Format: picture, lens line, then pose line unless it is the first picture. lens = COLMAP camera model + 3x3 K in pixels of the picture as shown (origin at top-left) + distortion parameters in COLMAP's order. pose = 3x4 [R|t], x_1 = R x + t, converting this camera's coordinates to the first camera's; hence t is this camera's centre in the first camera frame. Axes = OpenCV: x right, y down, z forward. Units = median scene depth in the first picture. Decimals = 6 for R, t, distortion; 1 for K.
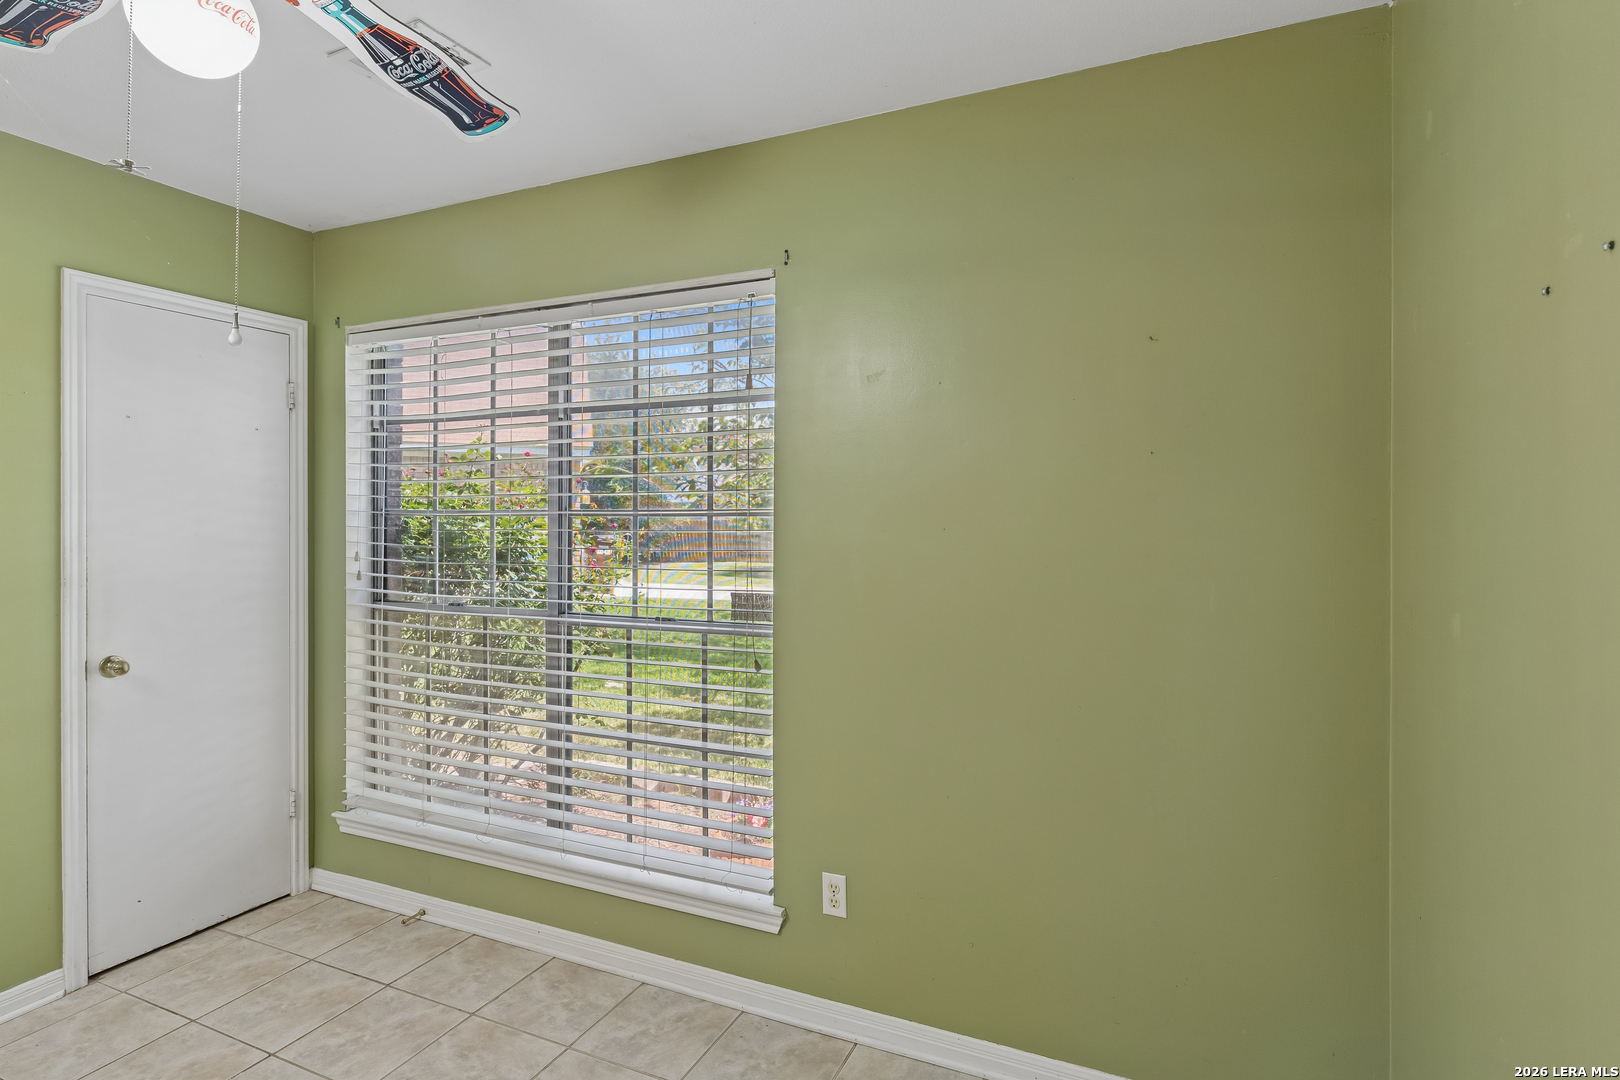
lens RADIAL K [[819.1, 0, 808.2], [0, 819.1, 520.8], [0, 0, 1]] dist [0.001793, -0.001460]
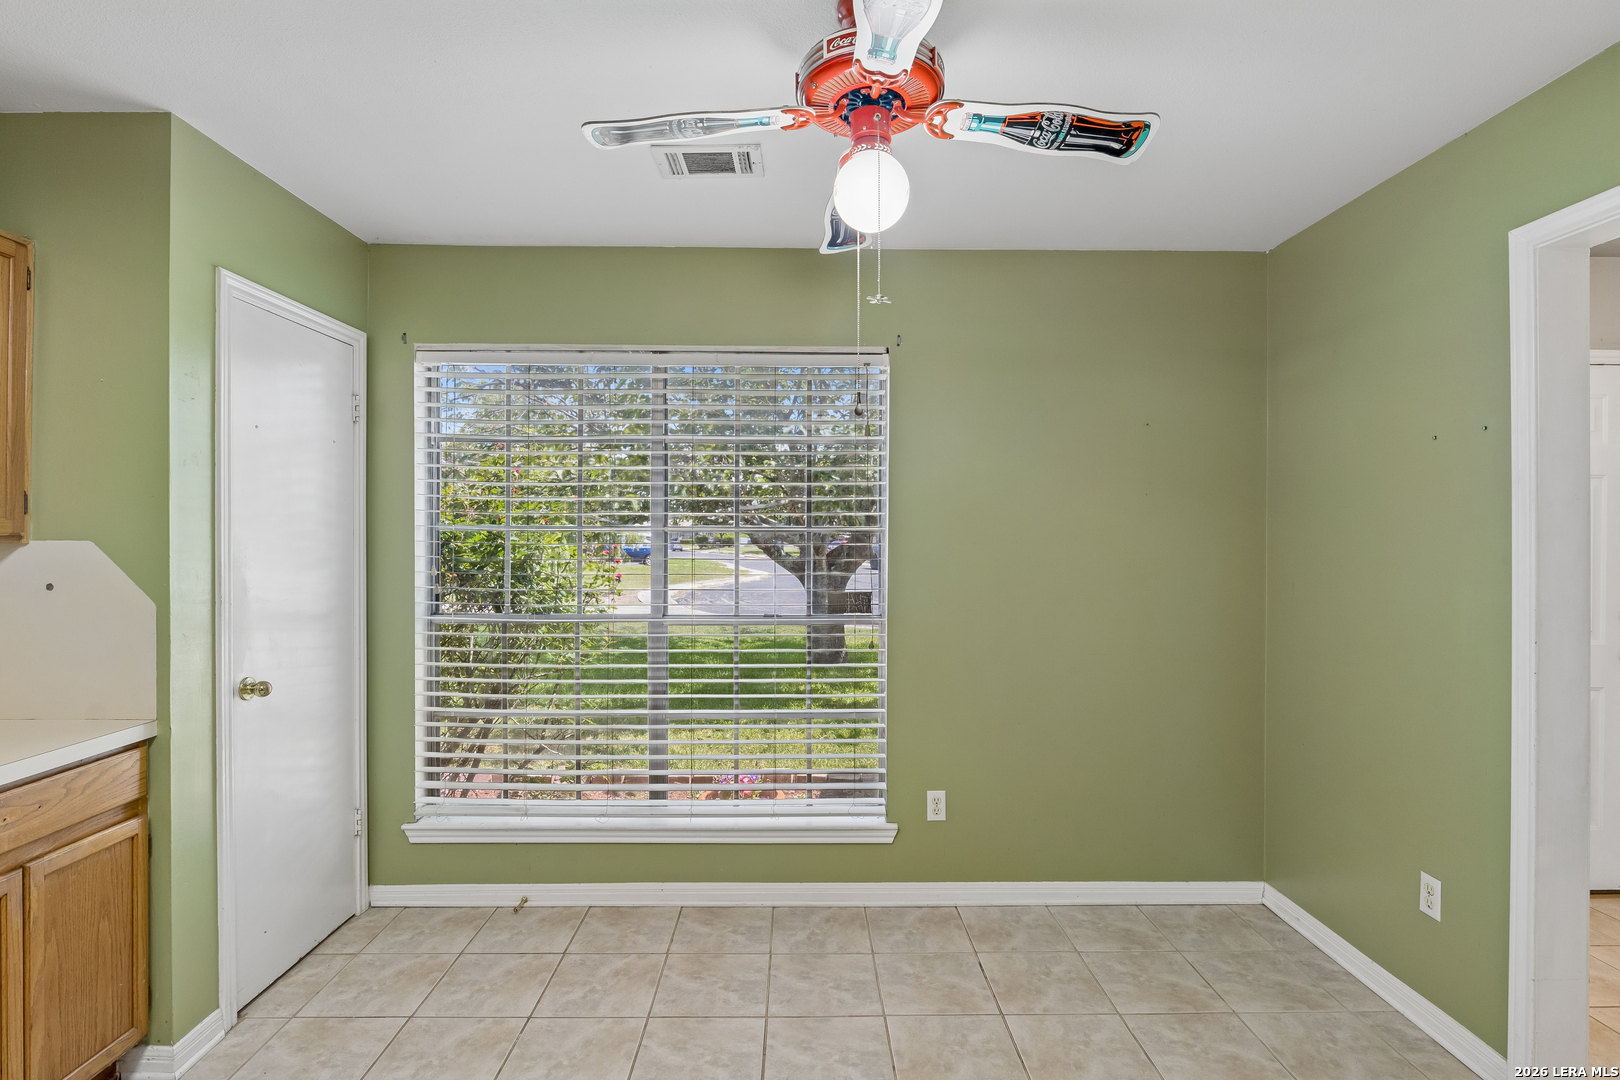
lens RADIAL K [[798.9, 0, 794.7], [0, 798.9, 536.3], [0, 0, 1]] dist [-0.002019, 0.000114]
pose [[0.907439, 0.000098, 0.420184, -0.654894], [-0.000563, 0.999999, 0.000983, 0.000099], [-0.420184, -0.001128, 0.907438, -0.108077]]
